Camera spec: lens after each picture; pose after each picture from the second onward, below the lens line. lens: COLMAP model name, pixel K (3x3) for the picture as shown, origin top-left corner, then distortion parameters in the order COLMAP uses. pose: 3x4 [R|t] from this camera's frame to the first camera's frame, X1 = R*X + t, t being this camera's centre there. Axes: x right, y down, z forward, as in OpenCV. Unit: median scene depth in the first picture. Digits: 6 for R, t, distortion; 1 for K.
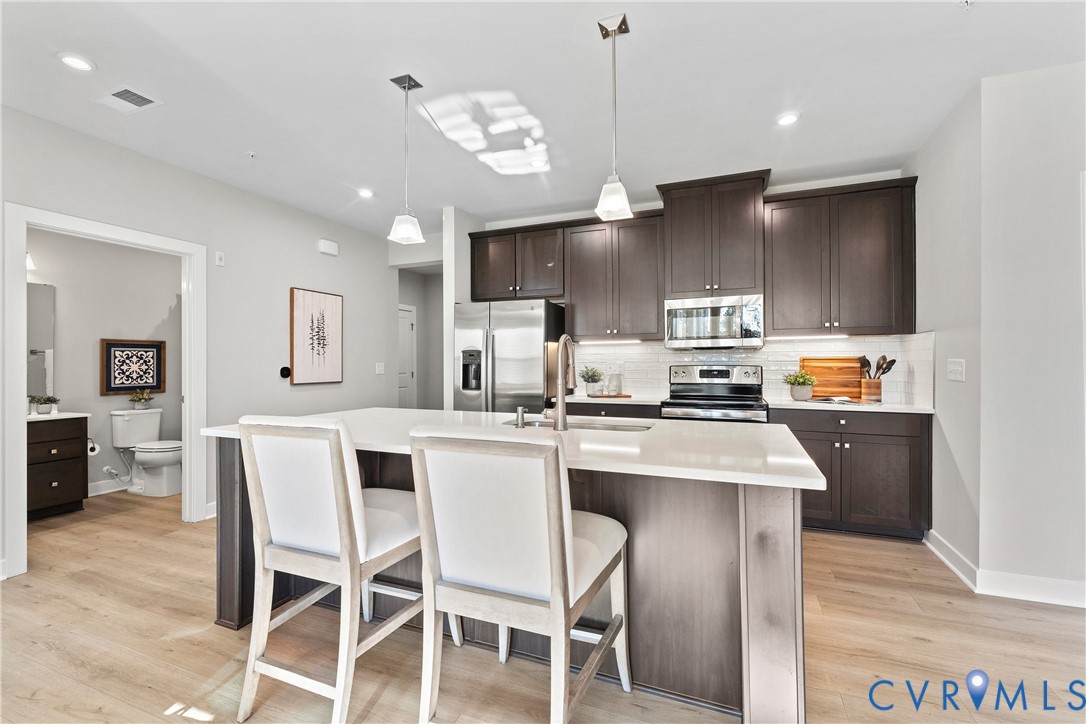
lens RADIAL K [[473.0, 0, 543.0], [0, 473.0, 362.0], [0, 0, 1]] dist [-0.000509, -0.000100]
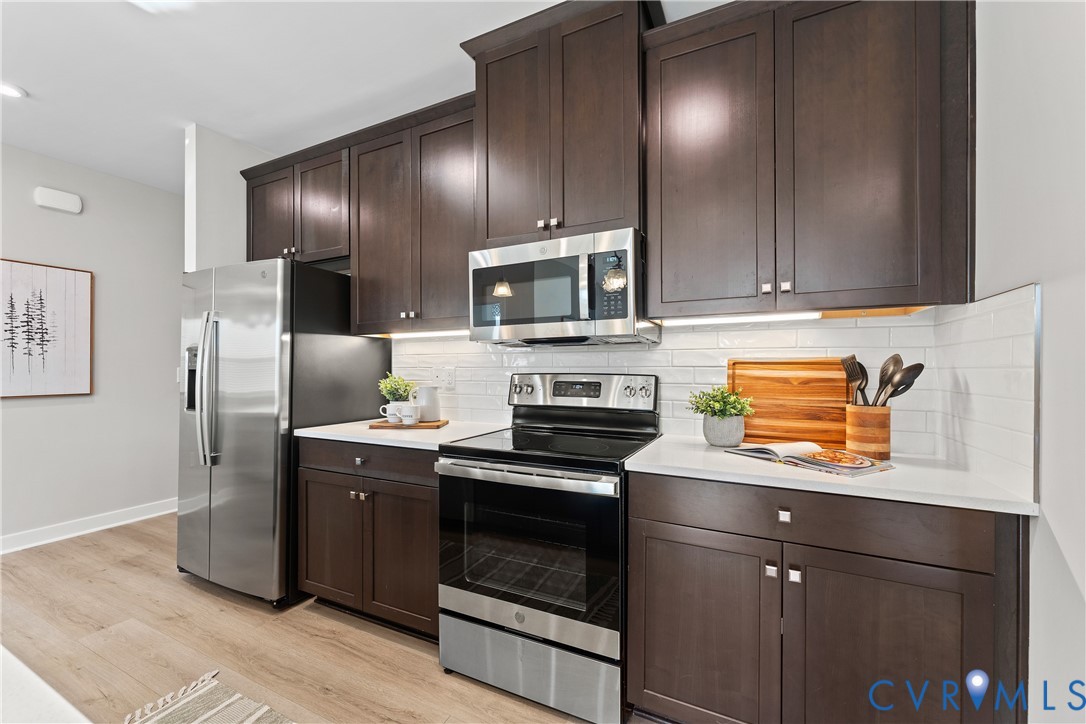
lens RADIAL K [[445.9, 0, 543.0], [0, 445.9, 362.0], [0, 0, 1]] dist [0.008362, 0.000039]
pose [[0.997260, 0.001234, -0.073962, 0.372880], [-0.001706, 0.999979, -0.006315, -0.003215], [0.073952, 0.006424, 0.997241, 0.490762]]
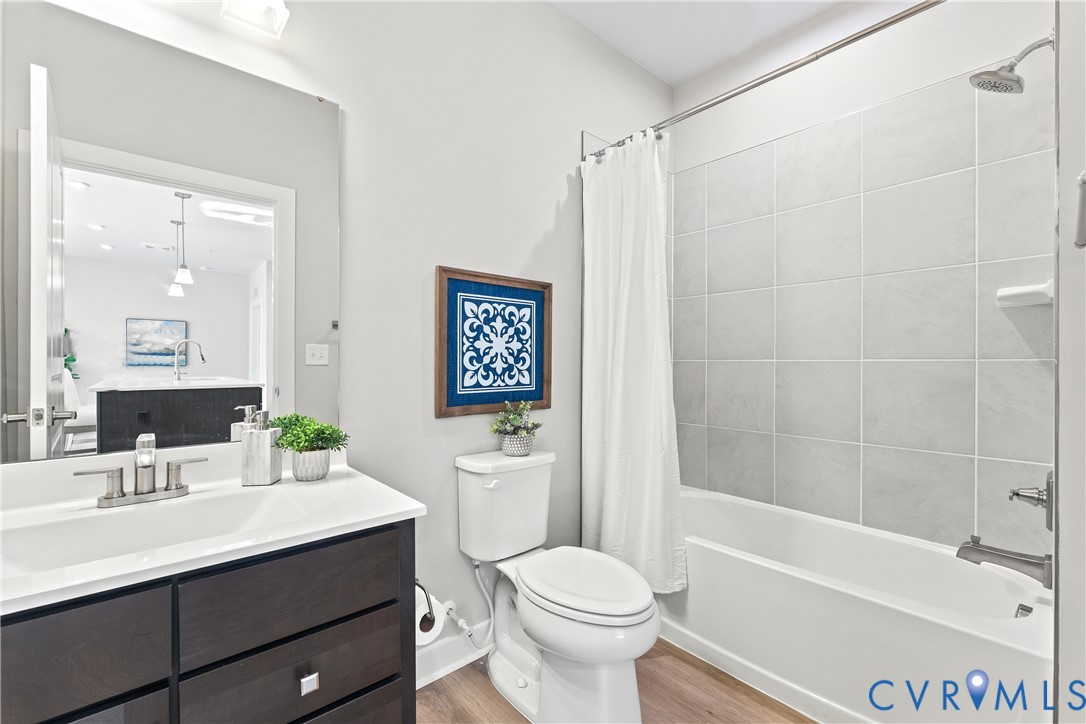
lens RADIAL K [[419.7, 0, 515.8], [0, 419.7, 361.1], [0, 0, 1]] dist [-0.031893, 0.000004]
pose [[0.872341, 0.000635, -0.488897, -0.780604], [-0.001846, 0.999996, -0.001996, 0.029318], [0.488894, 0.002644, 0.872339, 0.803975]]
